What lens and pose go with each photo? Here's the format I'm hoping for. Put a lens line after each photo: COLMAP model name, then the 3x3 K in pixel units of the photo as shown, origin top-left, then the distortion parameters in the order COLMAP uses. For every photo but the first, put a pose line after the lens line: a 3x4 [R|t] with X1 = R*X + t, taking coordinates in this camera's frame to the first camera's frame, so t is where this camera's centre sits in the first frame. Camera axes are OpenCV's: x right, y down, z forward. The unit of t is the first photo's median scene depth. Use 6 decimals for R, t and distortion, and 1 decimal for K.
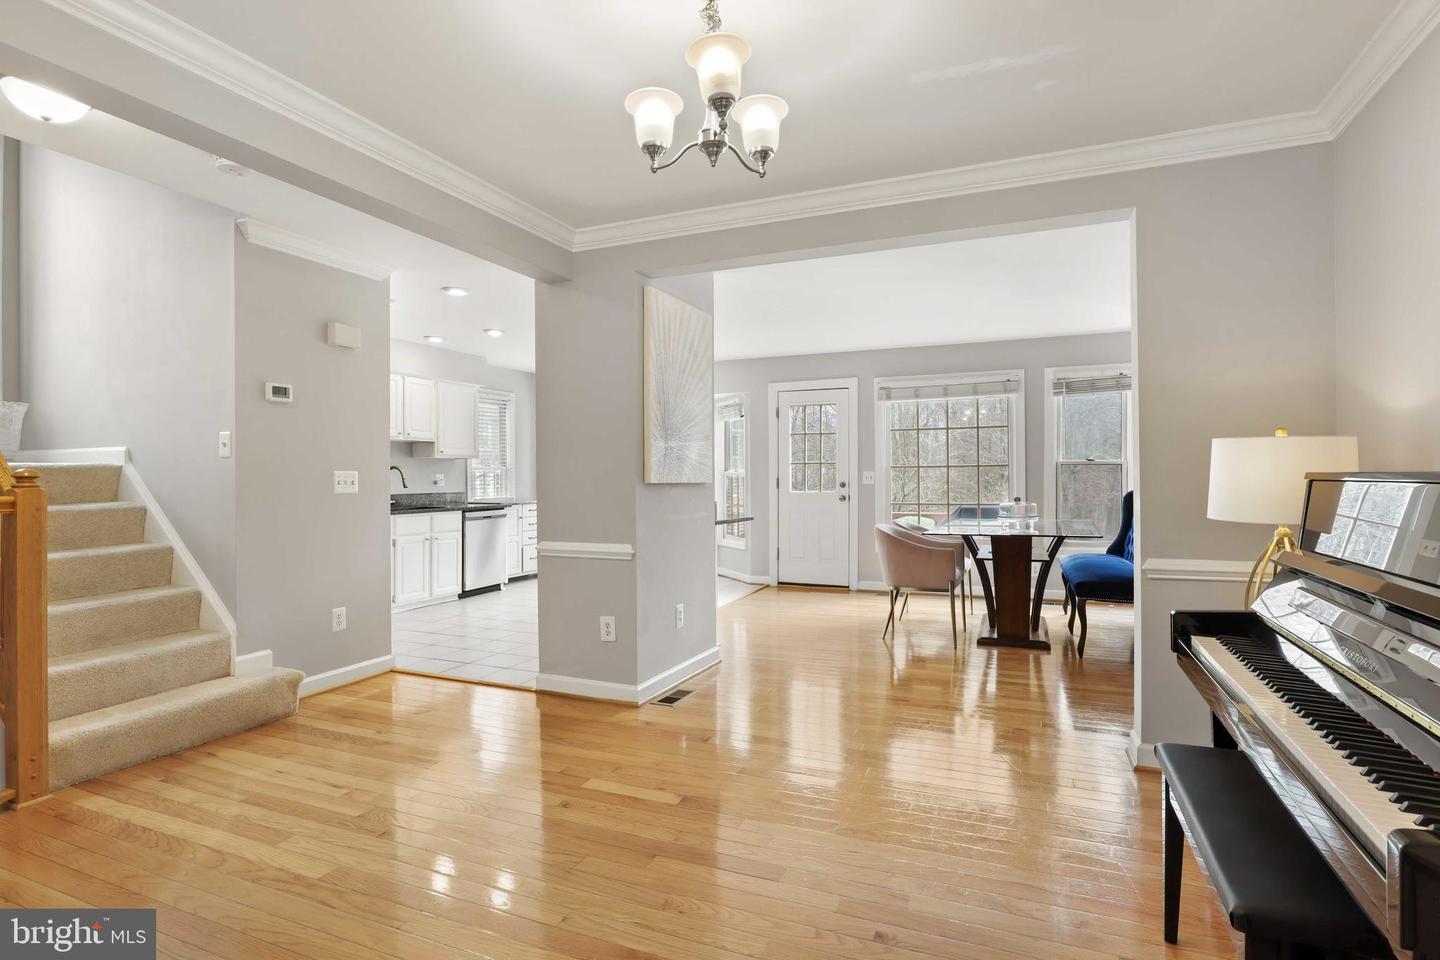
lens RADIAL K [[730.6, 0, 712.0], [0, 730.6, 473.2], [0, 0, 1]] dist [-0.039327, 0.016357]
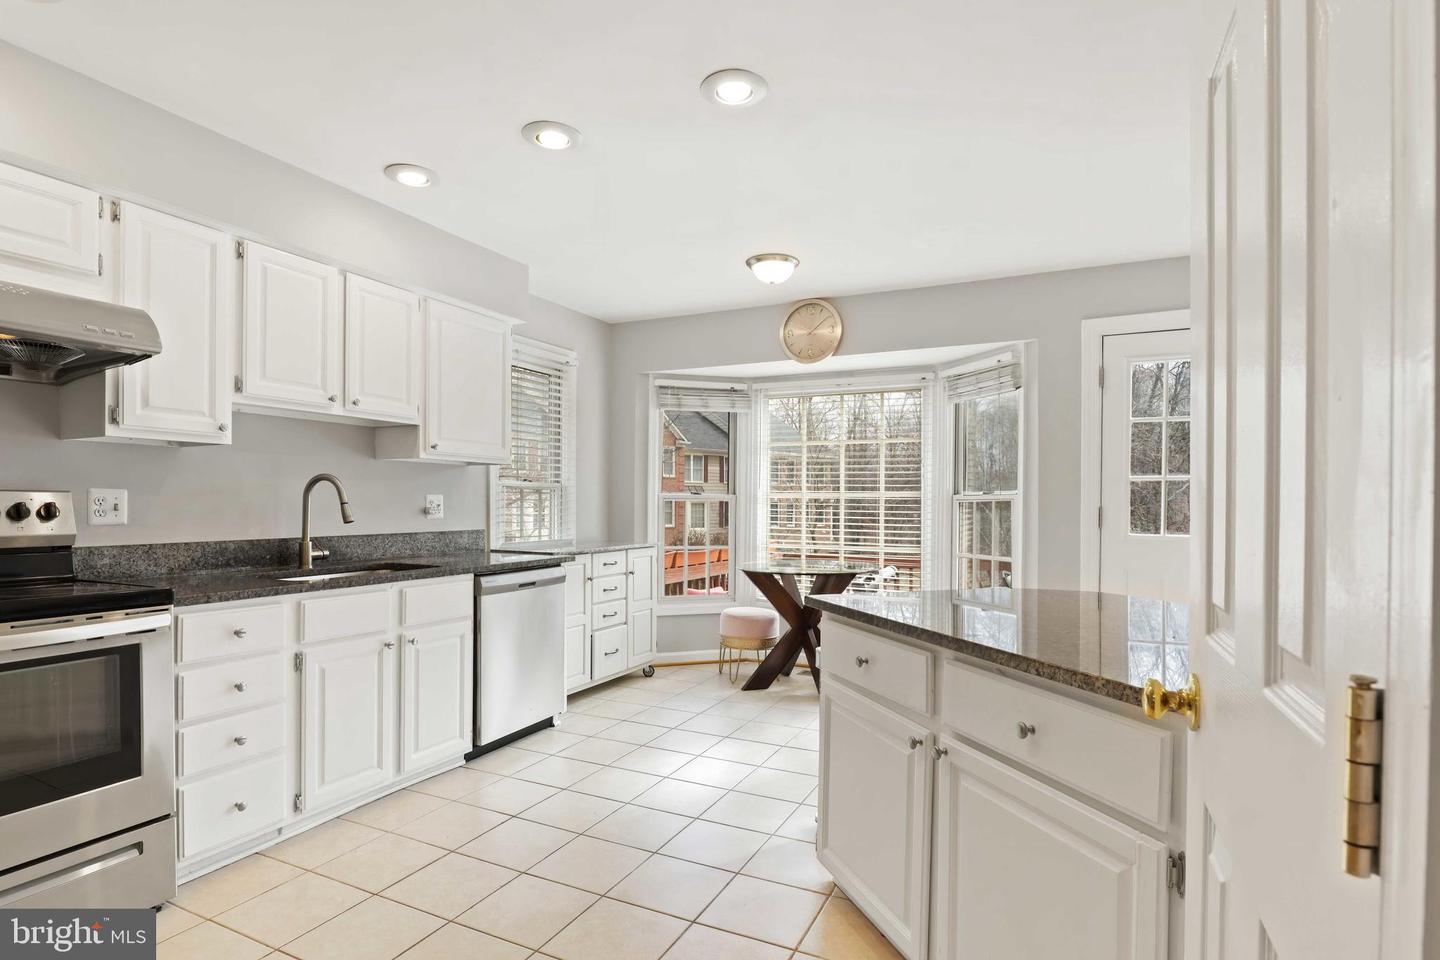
lens RADIAL K [[732.6, 0, 702.8], [0, 732.6, 509.6], [0, 0, 1]] dist [-0.003649, -0.000005]
pose [[0.998196, 0.009912, -0.059207, -0.174820], [-0.009241, 0.999890, 0.011595, 0.004515], [0.059316, -0.011026, 0.998178, 0.554520]]
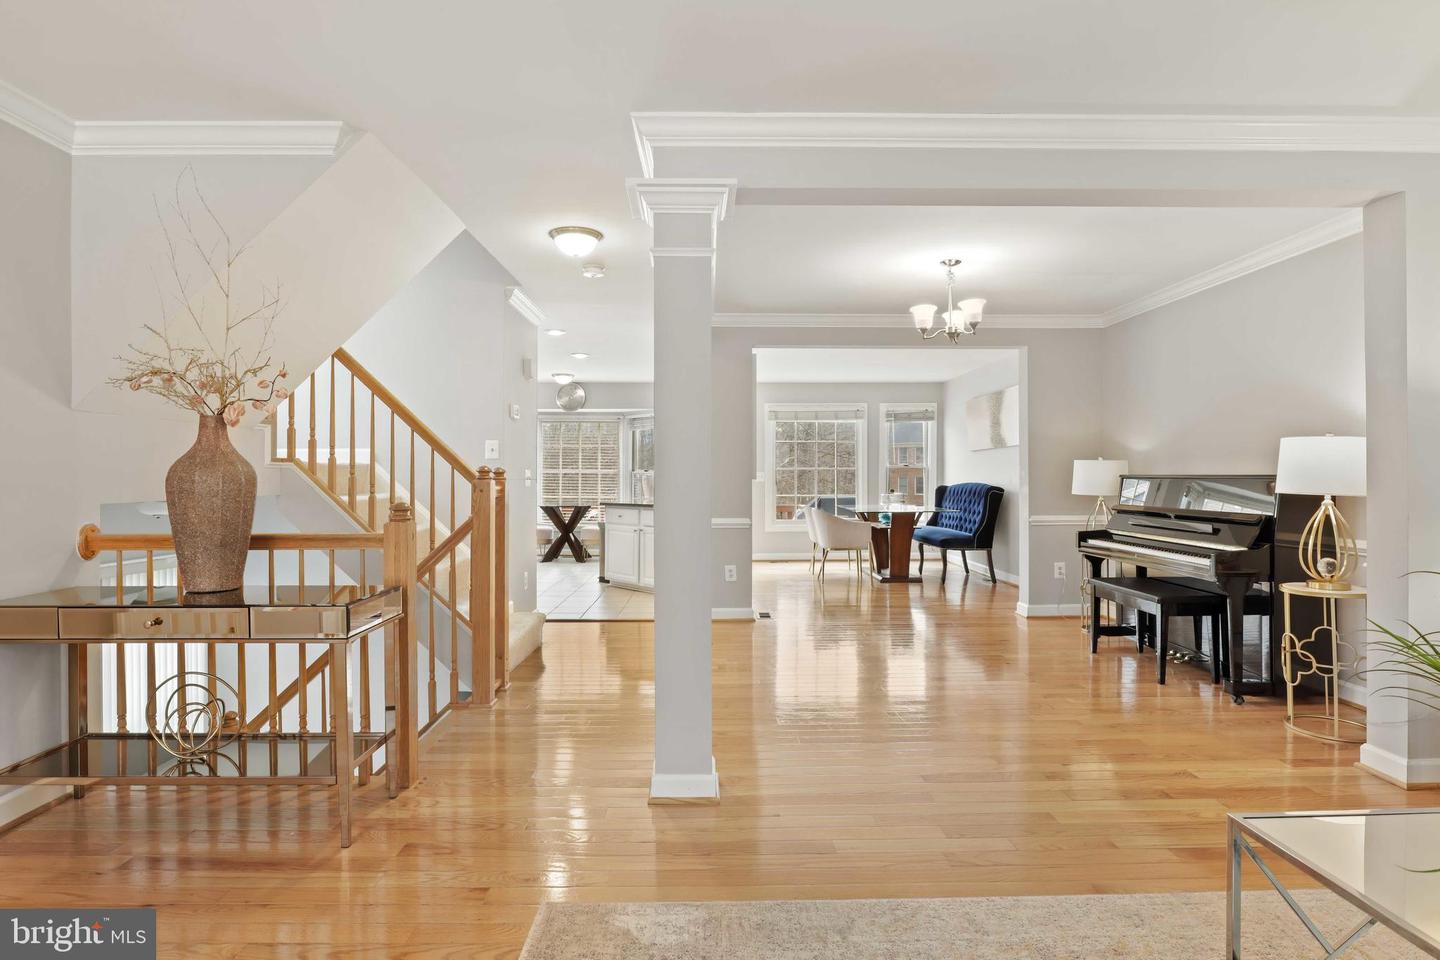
lens RADIAL K [[730.6, 0, 712.0], [0, 730.6, 473.2], [0, 0, 1]] dist [-0.039327, 0.016357]
pose [[0.916390, 0.005006, 0.400256, -0.444347], [-0.005101, 0.999987, -0.000828, 0.001175], [-0.400255, -0.001283, 0.916403, -0.226120]]
